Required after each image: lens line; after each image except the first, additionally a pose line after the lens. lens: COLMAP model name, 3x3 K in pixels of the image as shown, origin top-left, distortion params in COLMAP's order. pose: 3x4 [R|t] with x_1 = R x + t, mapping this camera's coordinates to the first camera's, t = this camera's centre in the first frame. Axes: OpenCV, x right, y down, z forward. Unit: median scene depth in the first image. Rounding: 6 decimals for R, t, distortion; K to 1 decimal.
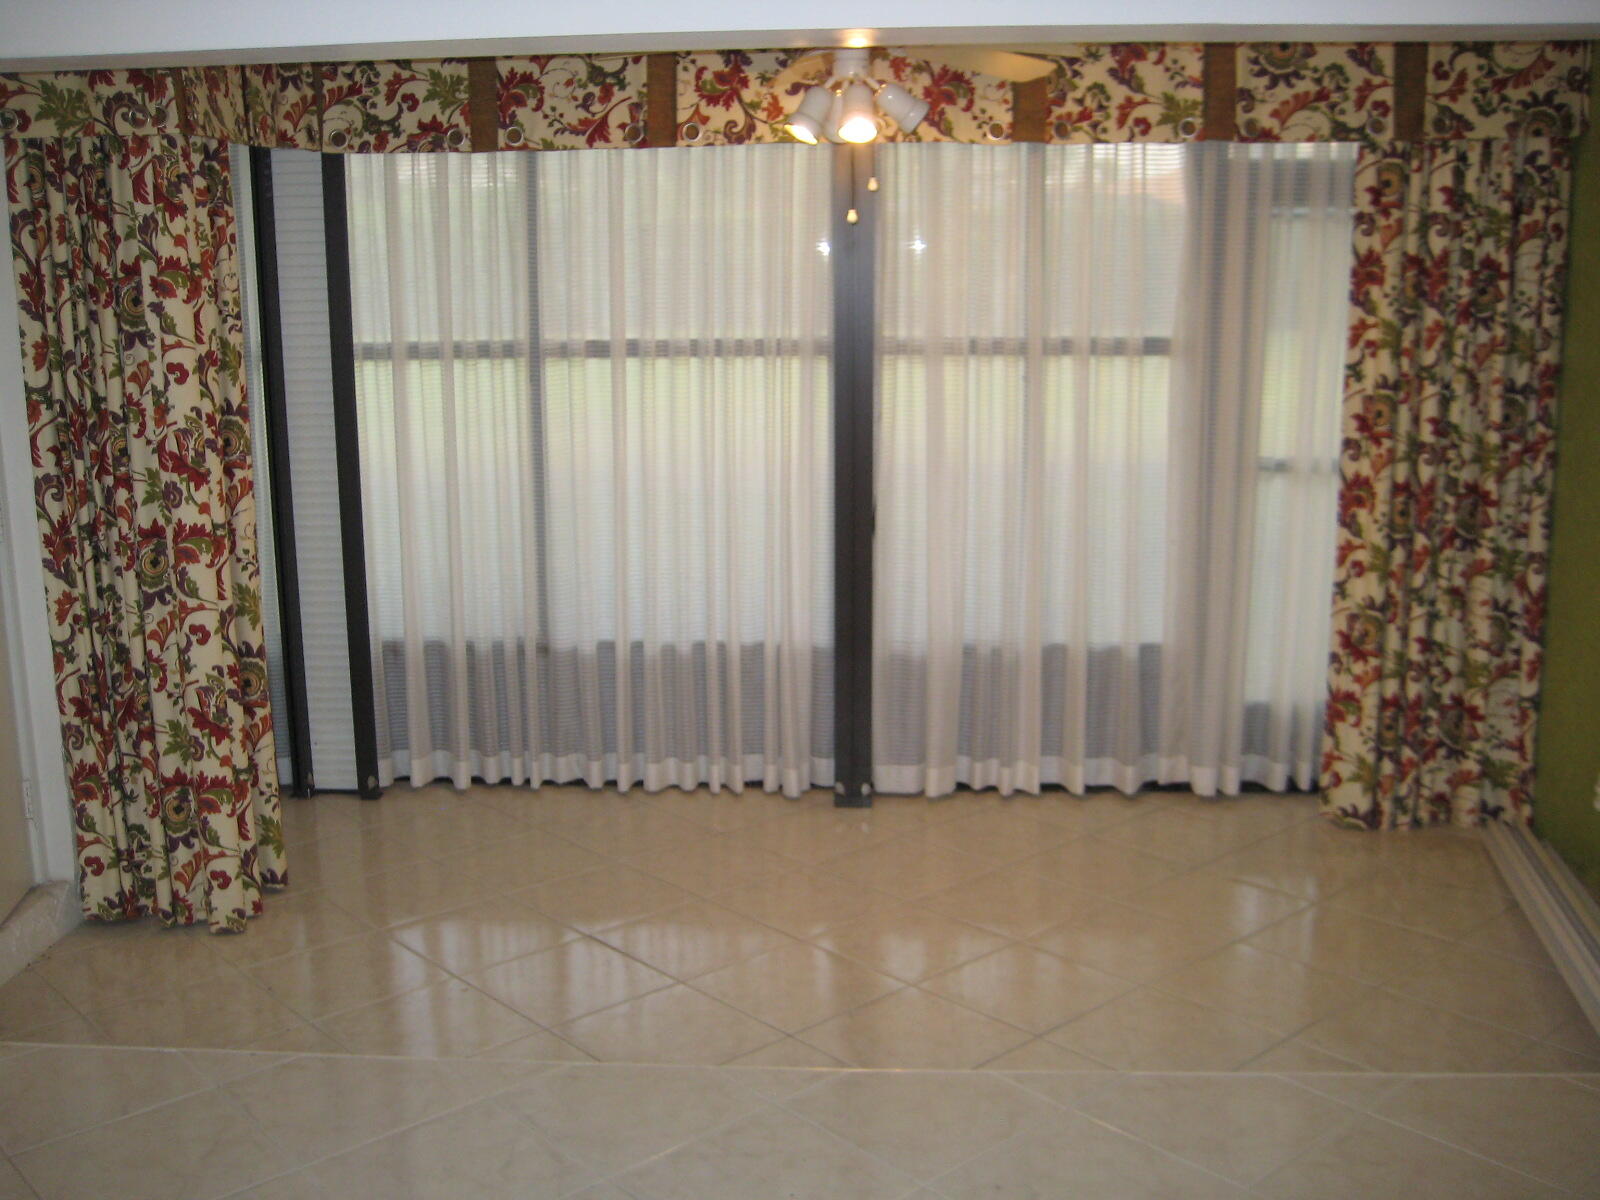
lens RADIAL K [[1685.5, 0, 730.0], [0, 1685.5, 601.5], [0, 0, 1]] dist [-0.154486, 0.167679]
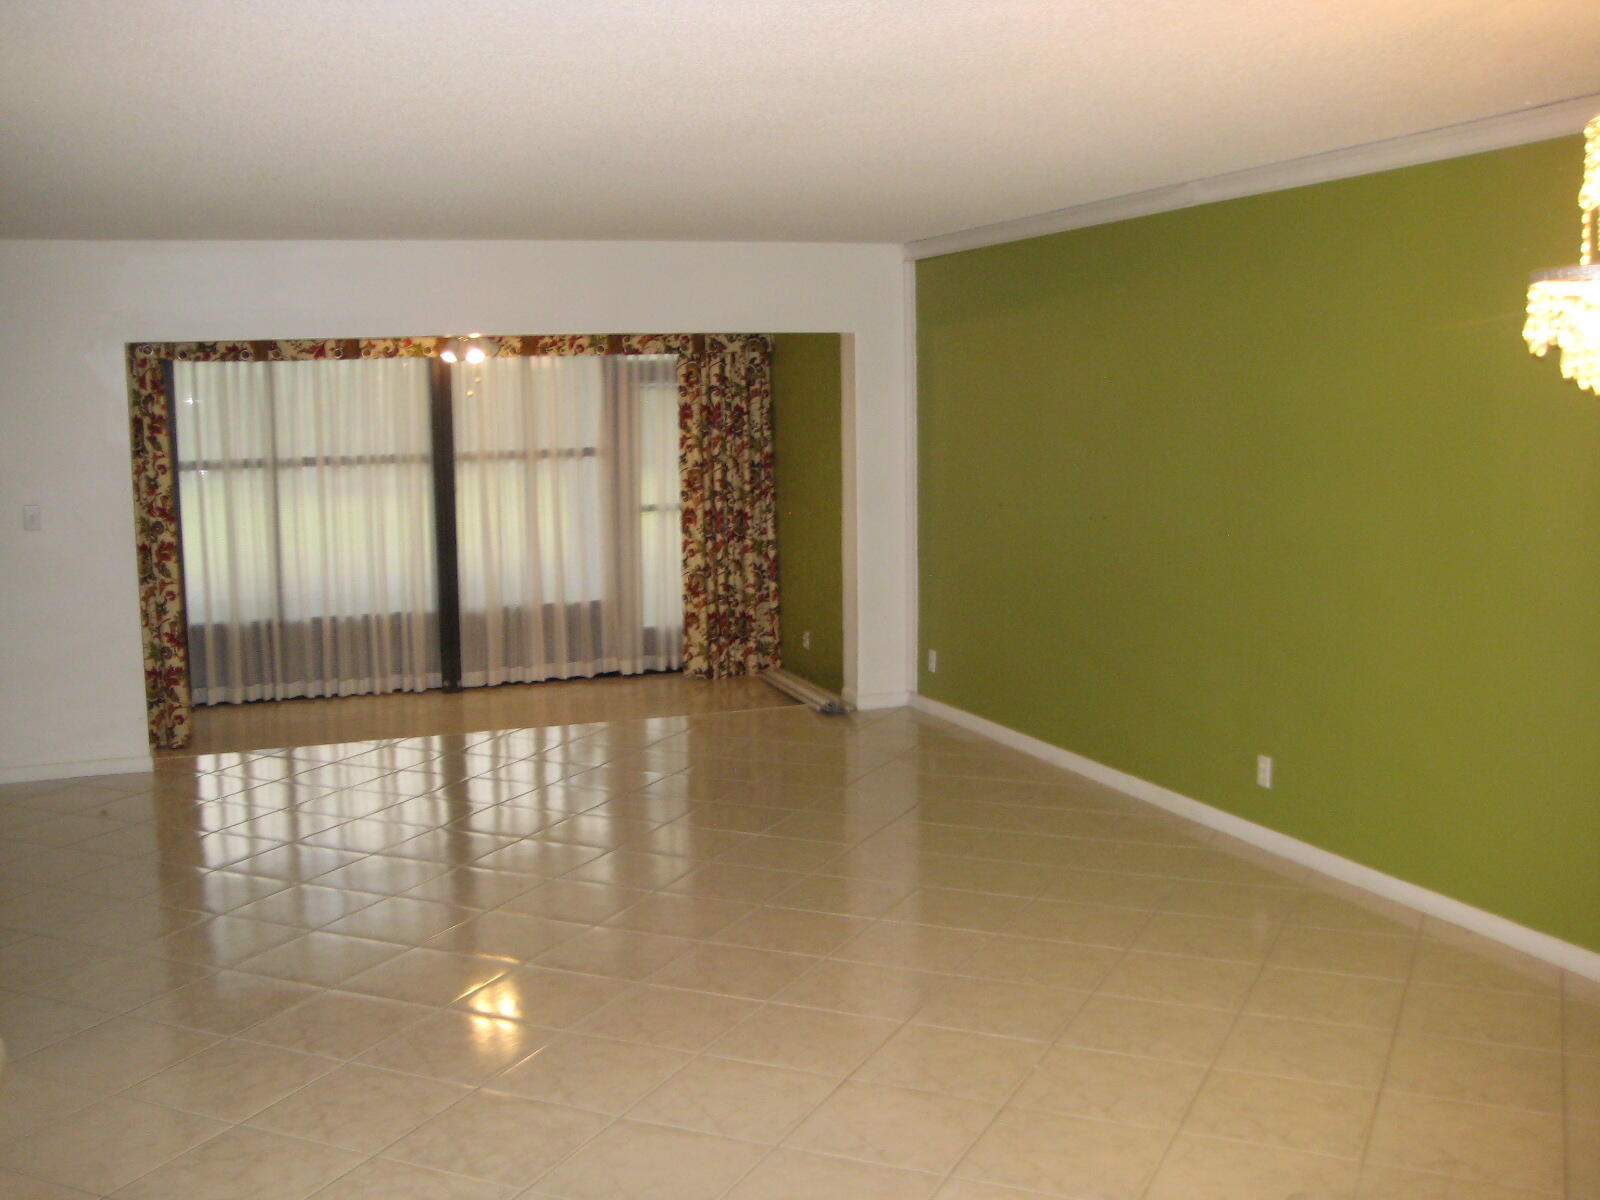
lens RADIAL K [[1685.5, 0, 730.0], [0, 1685.5, 601.5], [0, 0, 1]] dist [-0.154486, 0.167679]
pose [[0.921944, -0.052735, 0.383716, -0.405584], [0.087721, 0.993374, -0.074245, 0.207485], [-0.377258, 0.102110, 0.920462, -0.995833]]
